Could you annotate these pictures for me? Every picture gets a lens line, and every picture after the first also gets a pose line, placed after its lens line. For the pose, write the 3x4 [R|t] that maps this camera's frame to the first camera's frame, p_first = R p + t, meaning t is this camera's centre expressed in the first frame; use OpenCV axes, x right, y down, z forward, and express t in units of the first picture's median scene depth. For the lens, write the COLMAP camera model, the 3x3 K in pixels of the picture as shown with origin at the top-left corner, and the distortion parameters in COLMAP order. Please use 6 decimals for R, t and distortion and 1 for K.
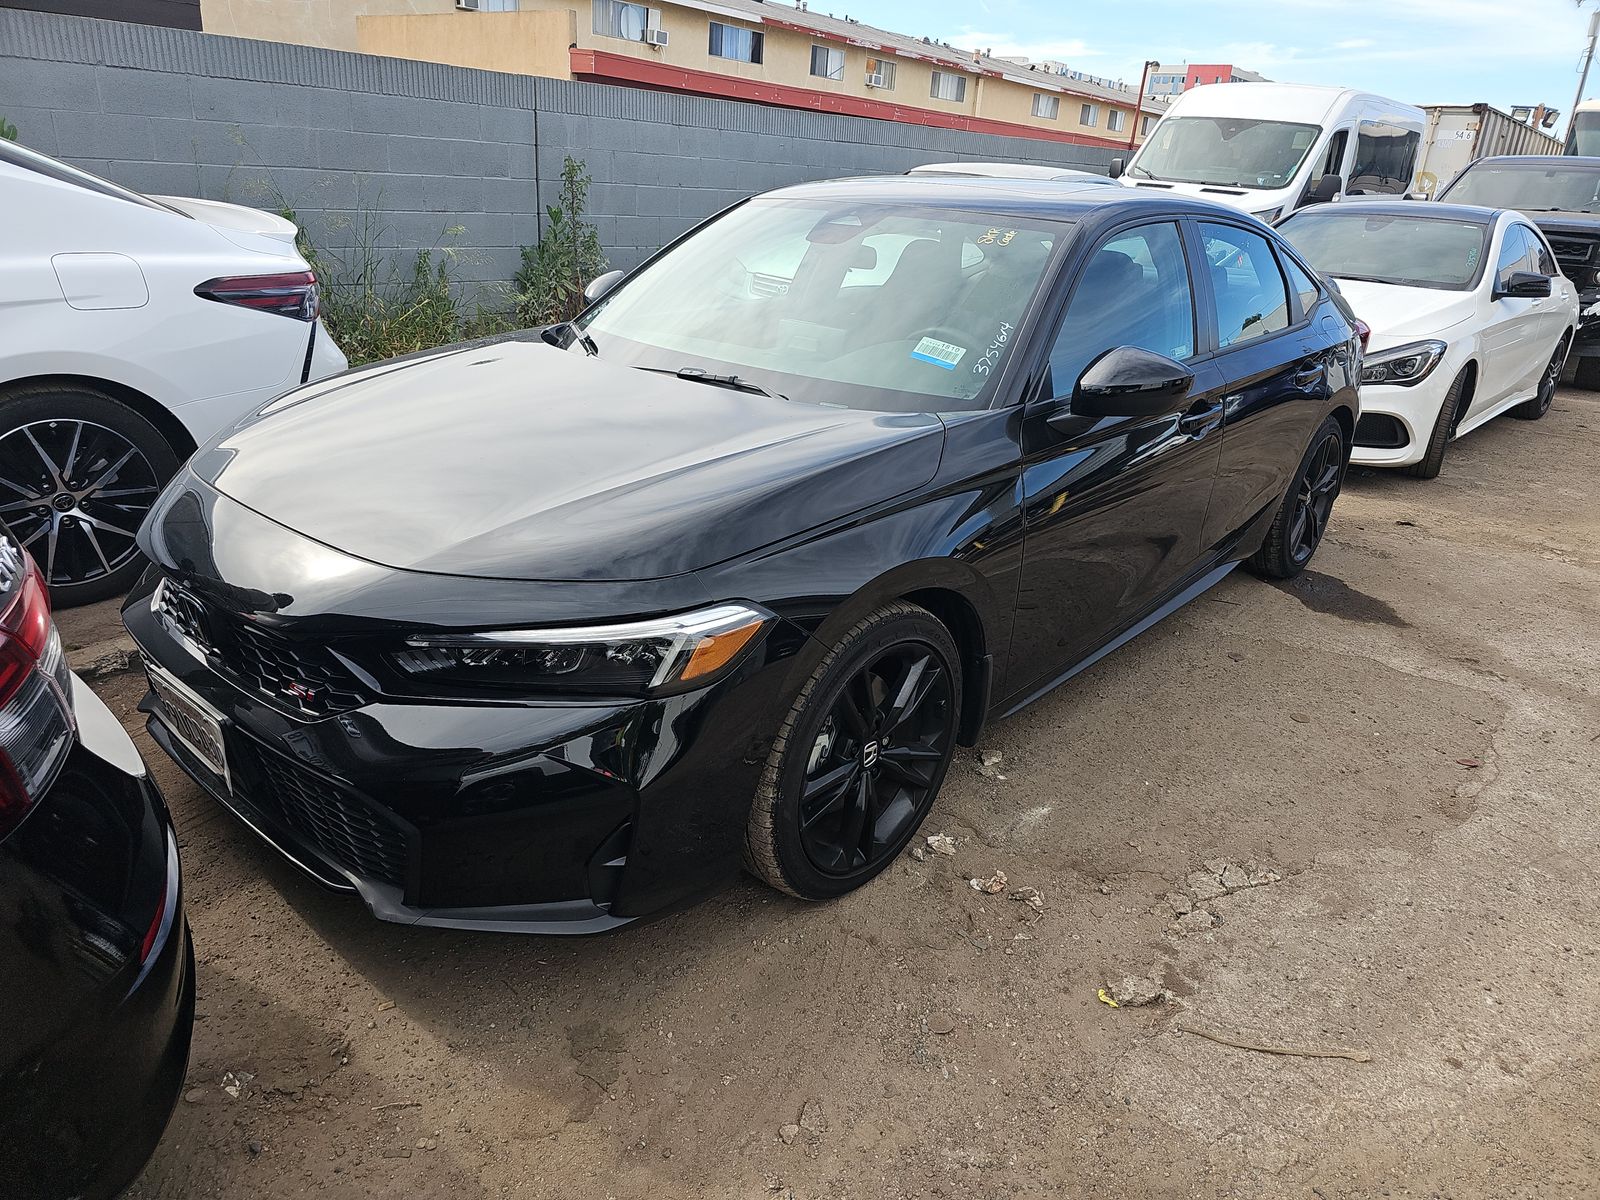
lens RADIAL K [[1092.9, 0, 788.8], [0, 1092.9, 617.2], [0, 0, 1]] dist [0.039031, -0.040316]
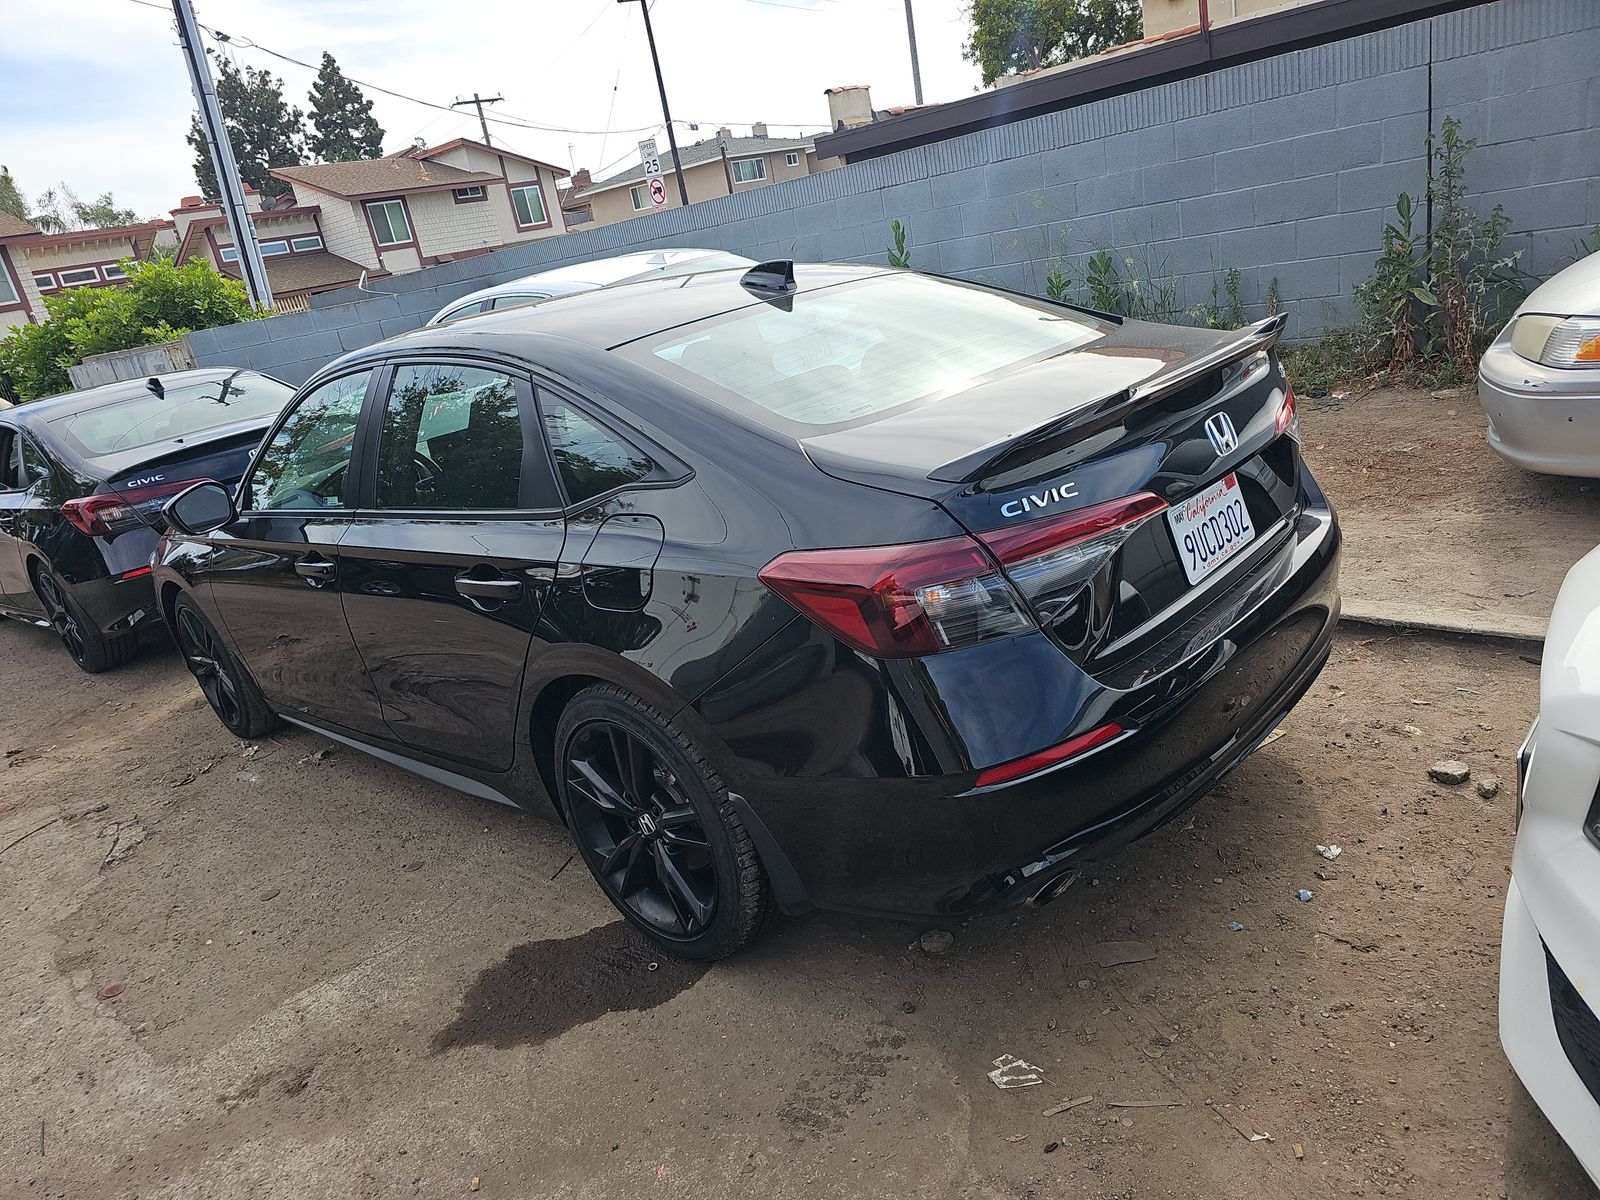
lens RADIAL K [[1092.9, 0, 788.8], [0, 1092.9, 617.2], [0, 0, 1]] dist [0.039031, -0.040316]
pose [[-0.077949, 0.280135, -0.956791, 1.140945], [-0.203536, 0.935026, 0.290344, -0.447516], [0.975960, 0.217373, -0.015867, 1.256040]]
